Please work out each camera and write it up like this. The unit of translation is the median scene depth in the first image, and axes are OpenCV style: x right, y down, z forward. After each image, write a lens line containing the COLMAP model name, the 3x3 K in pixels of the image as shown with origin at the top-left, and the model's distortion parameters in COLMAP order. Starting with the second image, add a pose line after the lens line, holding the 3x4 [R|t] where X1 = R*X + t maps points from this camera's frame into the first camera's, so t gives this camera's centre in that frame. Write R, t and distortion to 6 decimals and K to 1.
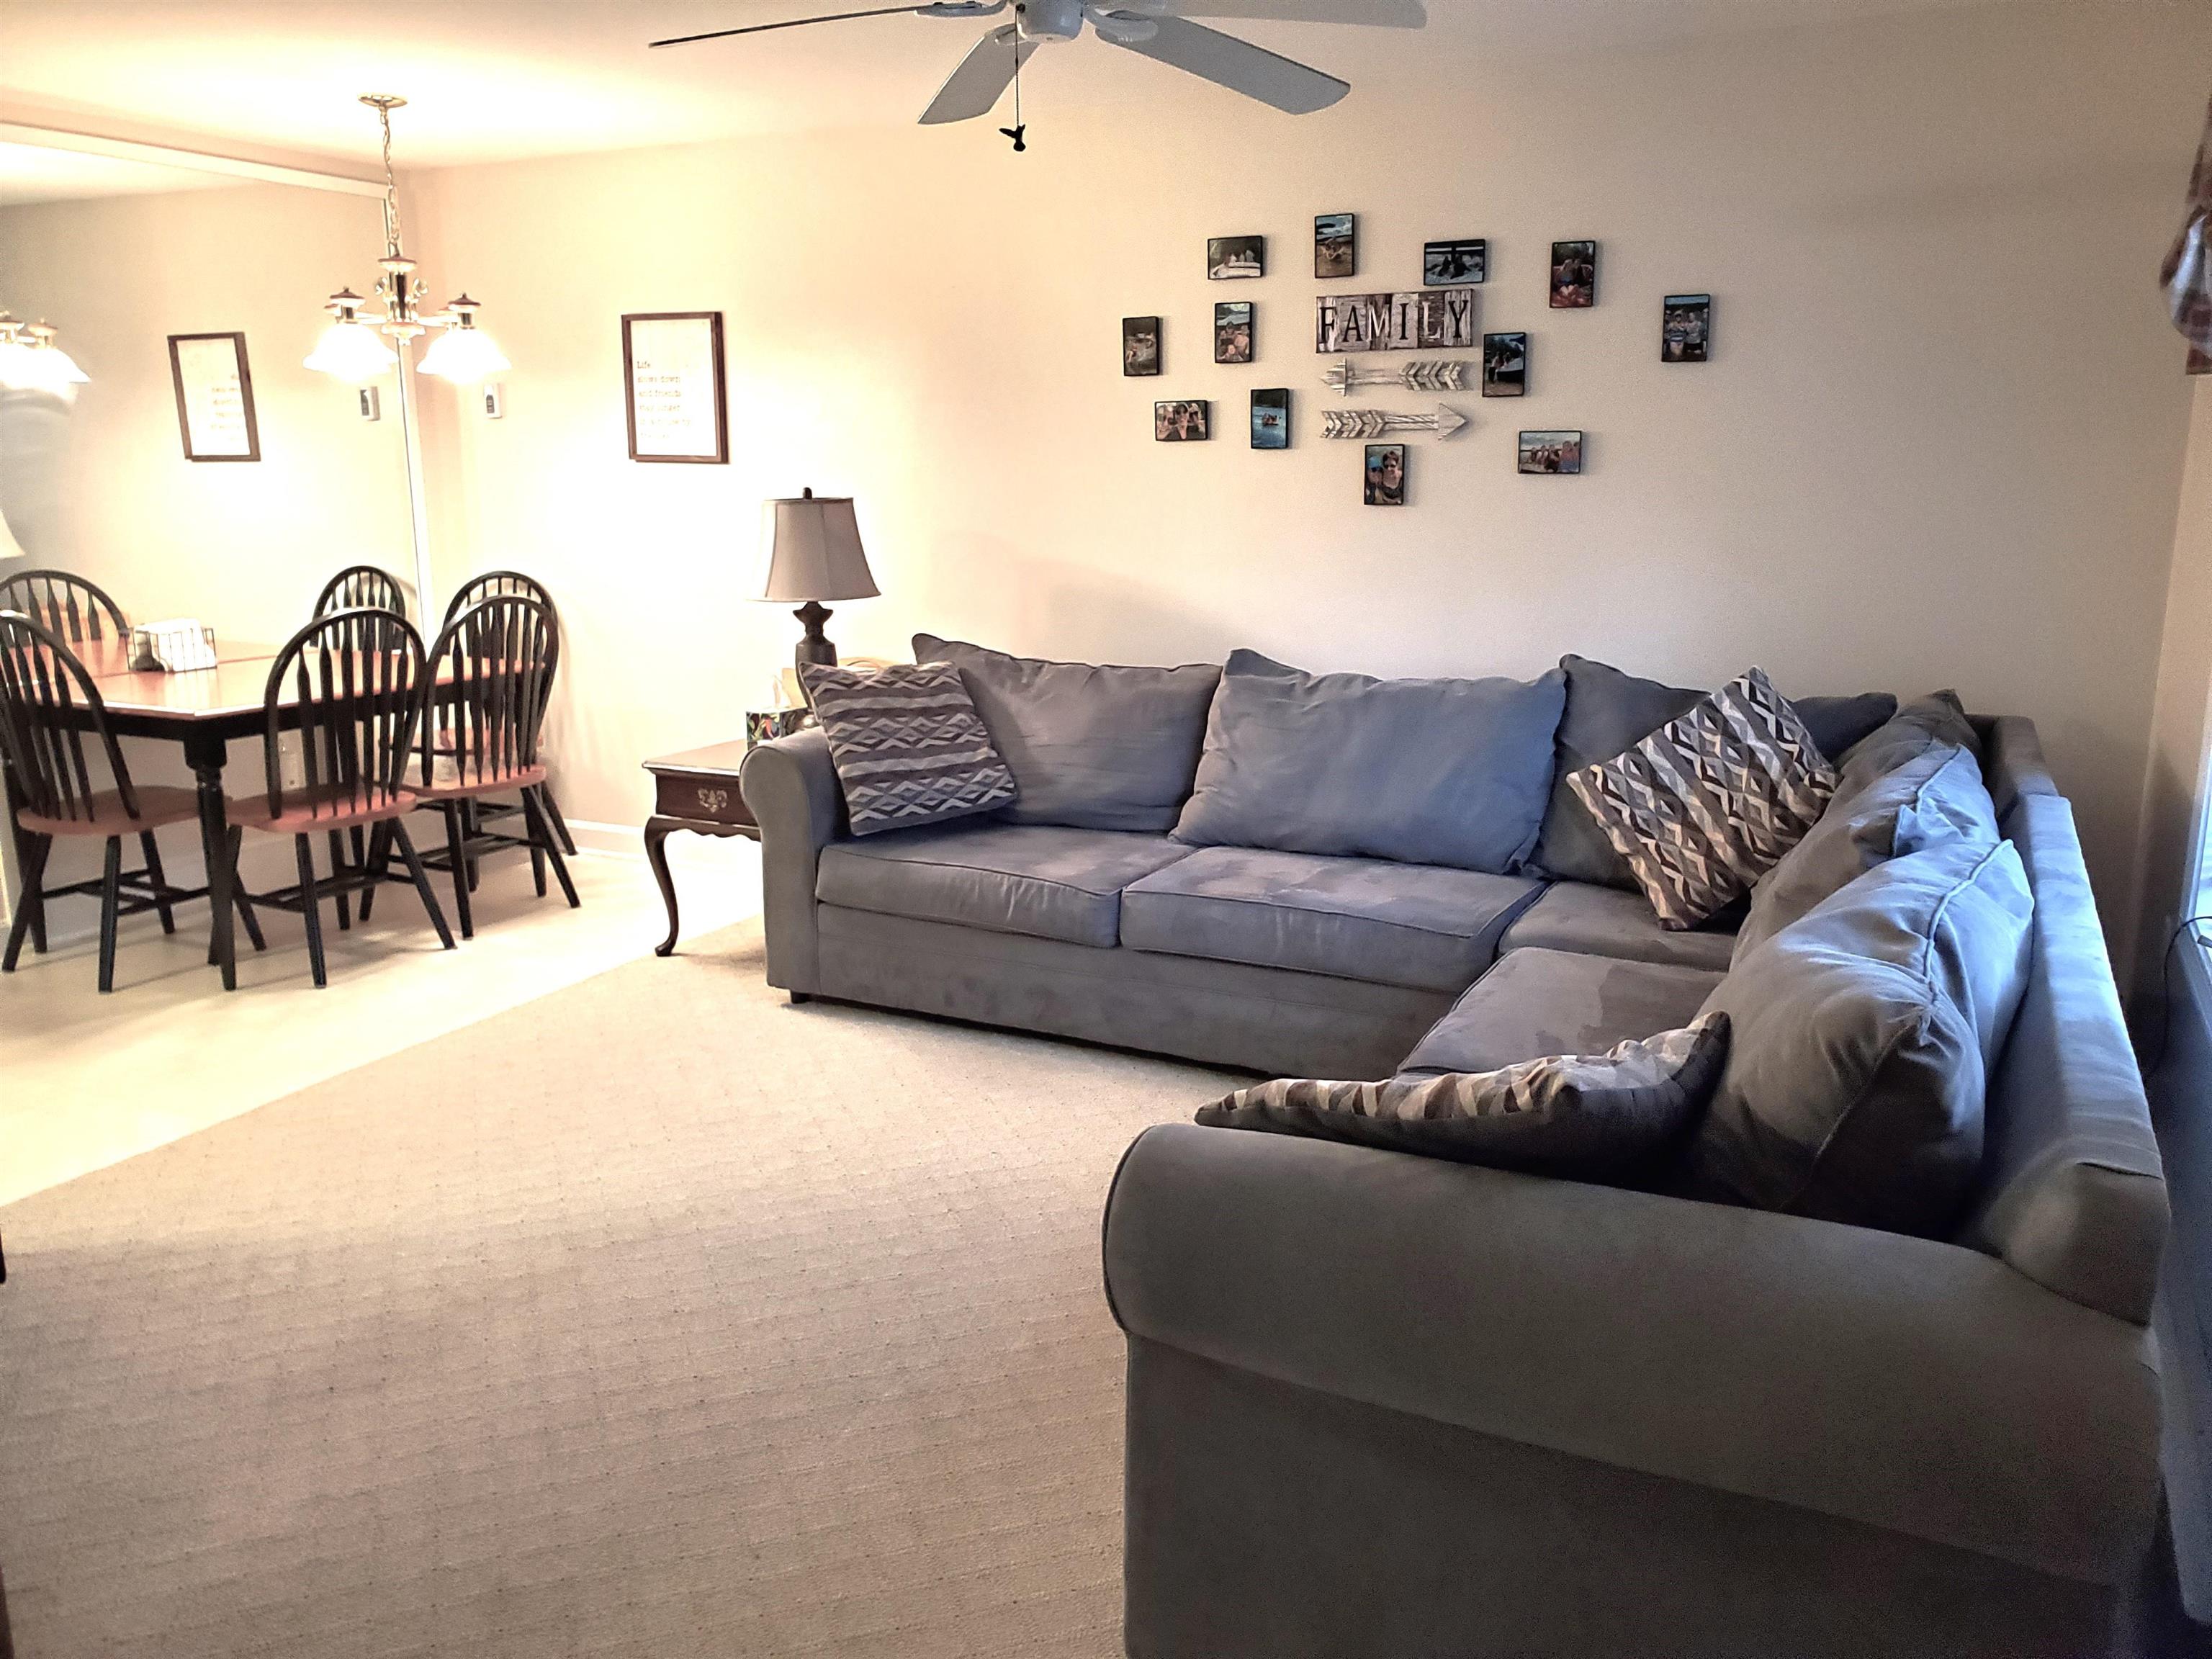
lens RADIAL K [[1737.4, 0, 1101.2], [0, 1737.4, 833.8], [0, 0, 1]] dist [0.039943, -0.026128]
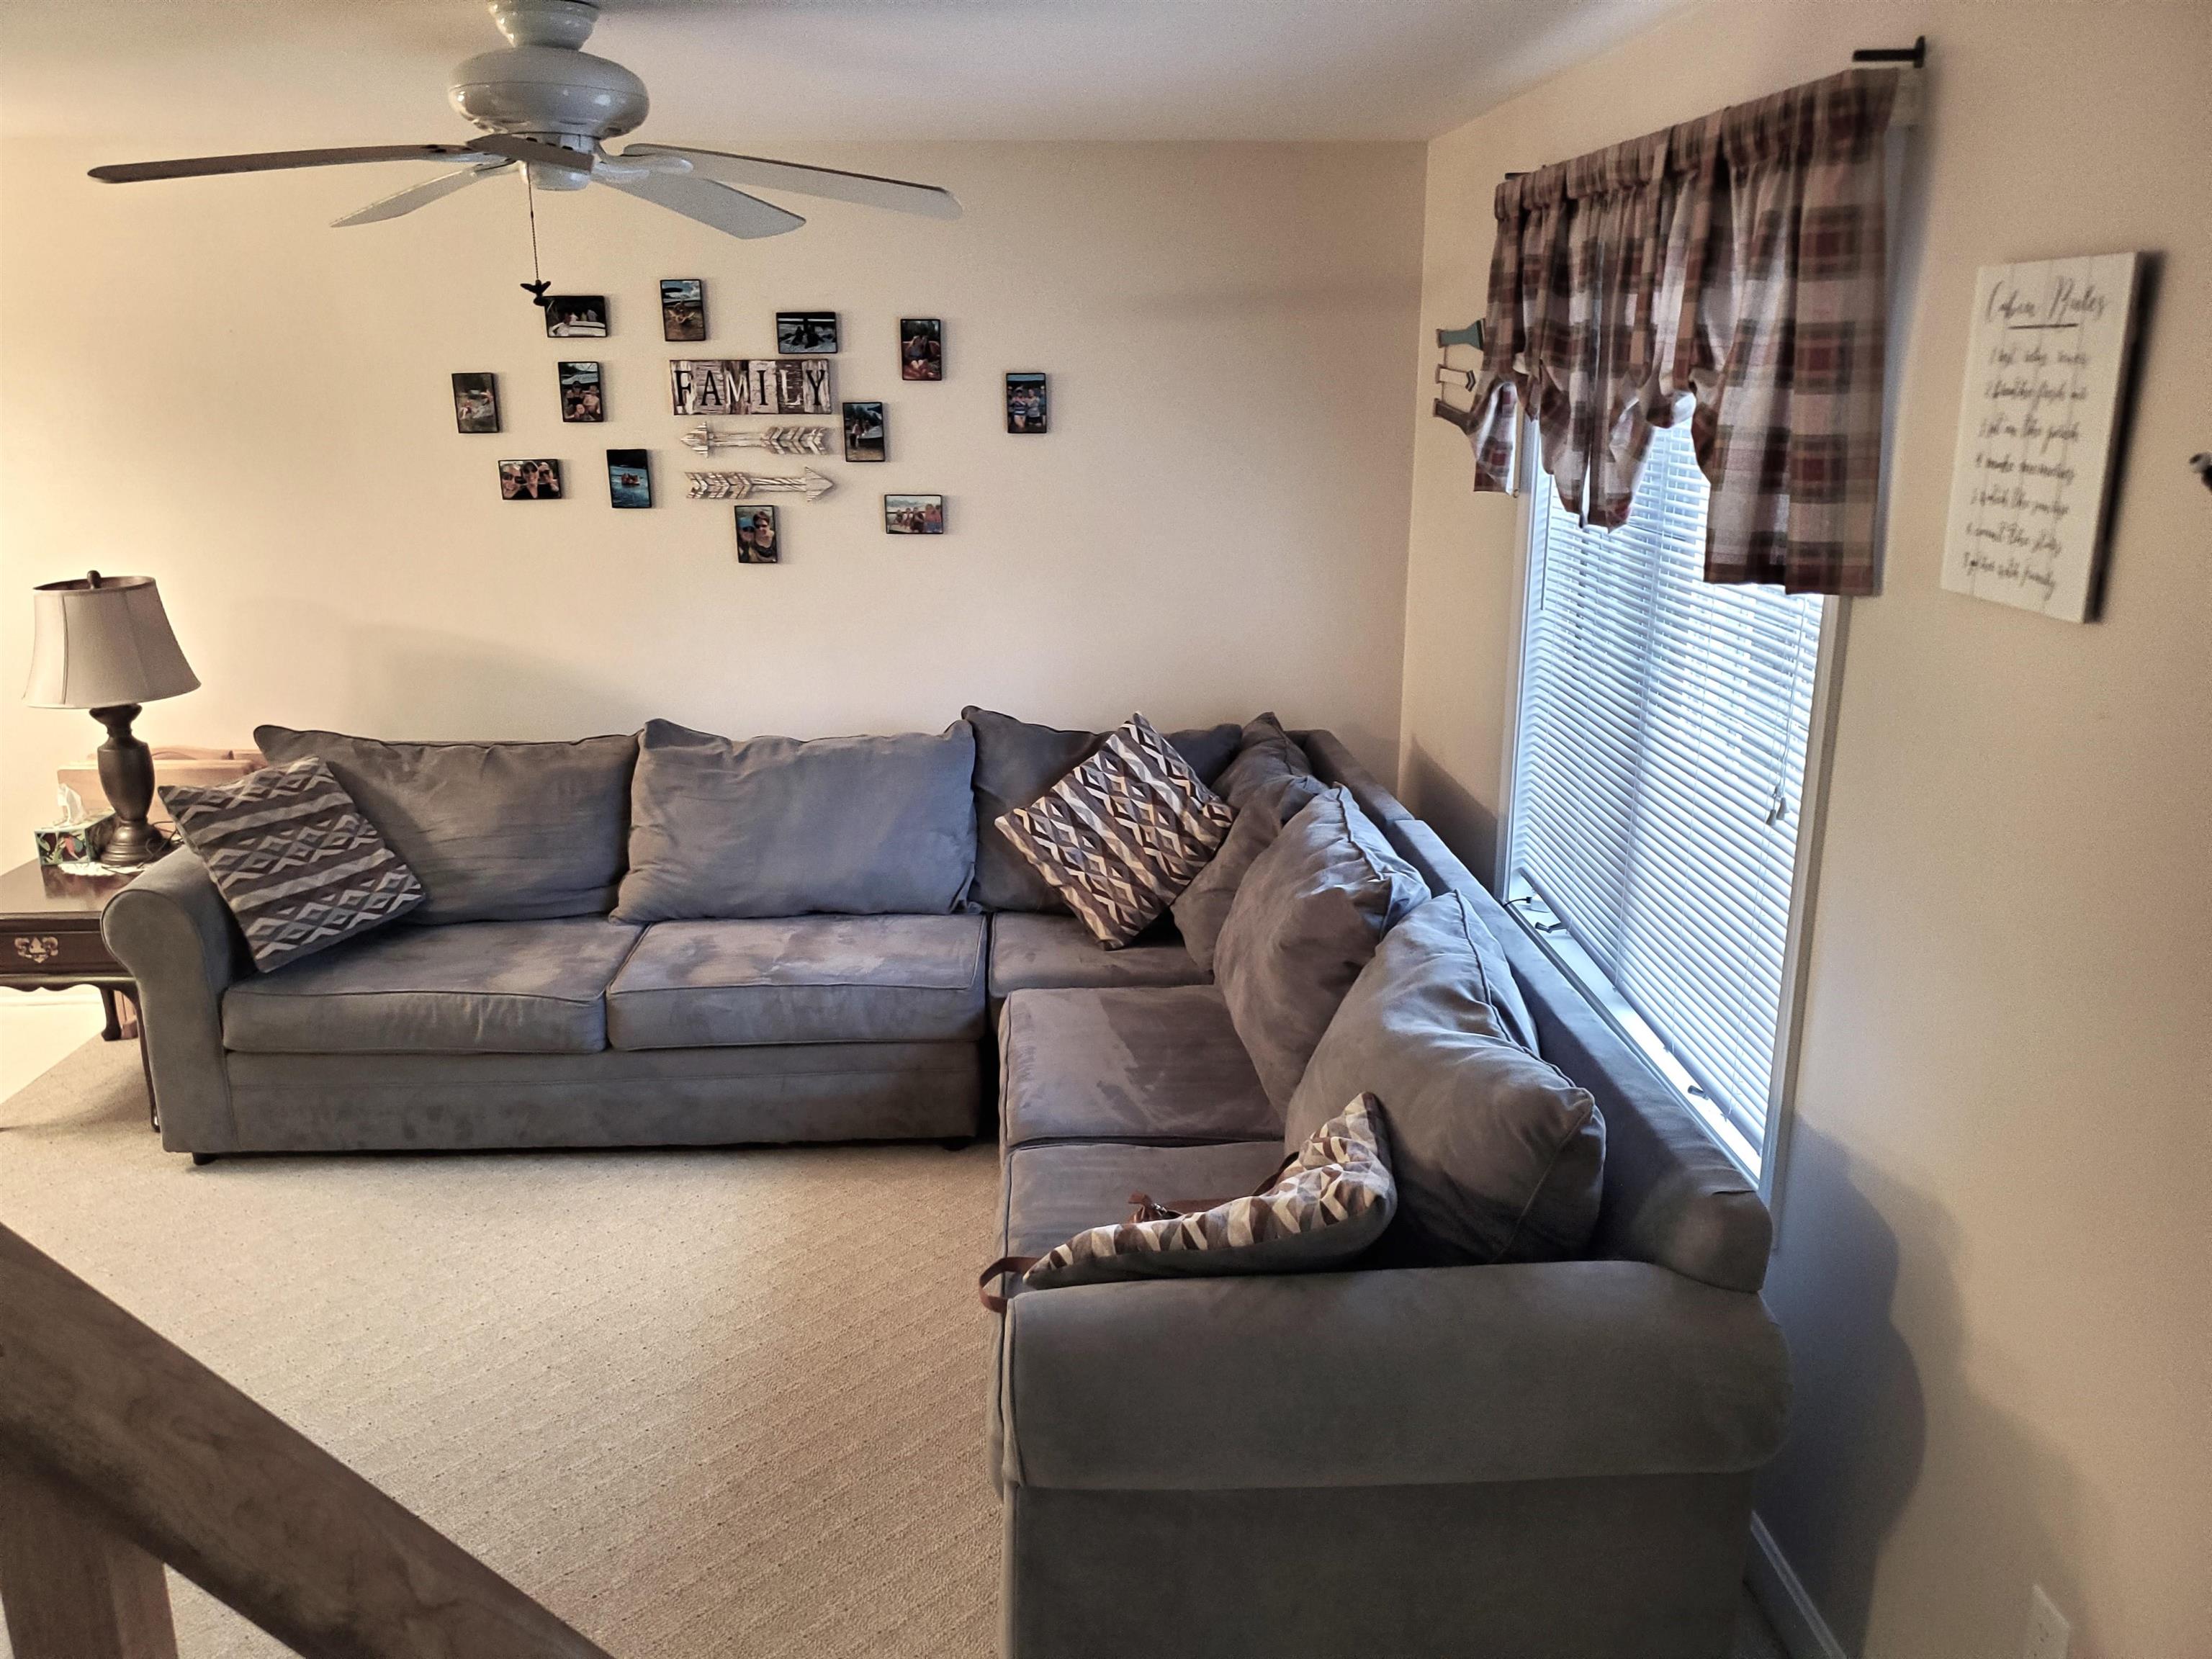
lens RADIAL K [[1737.4, 0, 1113.9], [0, 1737.4, 830.4], [0, 0, 1]] dist [0.039943, -0.026128]
pose [[0.869582, -0.127414, 0.477066, -0.182359], [0.104909, 0.991751, 0.073650, -0.093081], [-0.482515, -0.013996, 0.875776, -0.009263]]
